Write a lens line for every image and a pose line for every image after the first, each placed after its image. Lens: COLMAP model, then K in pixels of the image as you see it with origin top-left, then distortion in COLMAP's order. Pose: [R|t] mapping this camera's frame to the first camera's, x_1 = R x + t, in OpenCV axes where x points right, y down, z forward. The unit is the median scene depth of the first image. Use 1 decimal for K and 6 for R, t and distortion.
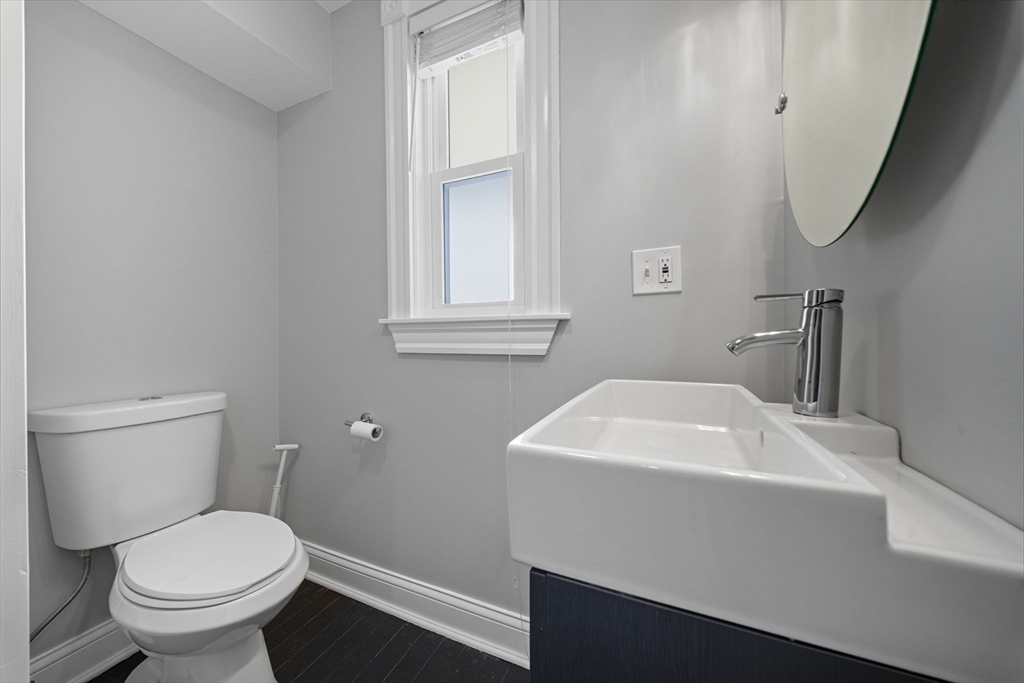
lens RADIAL K [[359.9, 0, 508.9], [0, 359.9, 338.7], [0, 0, 1]] dist [-0.002790, -0.000226]
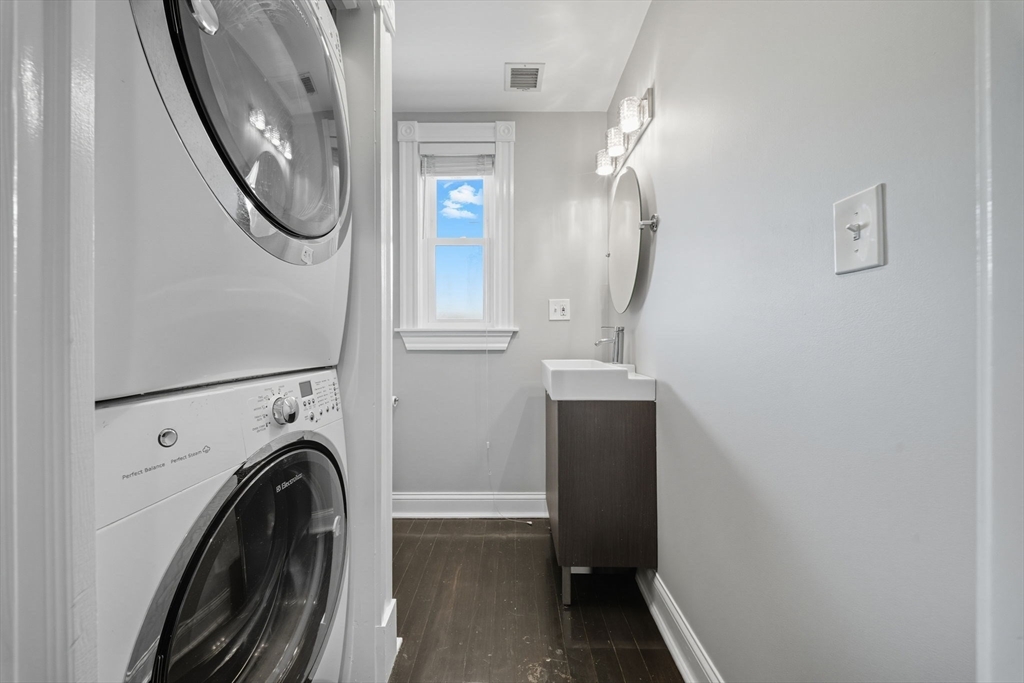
lens RADIAL K [[359.9, 0, 513.7], [0, 359.9, 340.4], [0, 0, 1]] dist [-0.002790, -0.000226]
pose [[0.913096, 0.004428, 0.407720, -0.645878], [-0.001514, 0.999971, -0.007470, 0.010206], [-0.407741, 0.006203, 0.913077, -0.769101]]
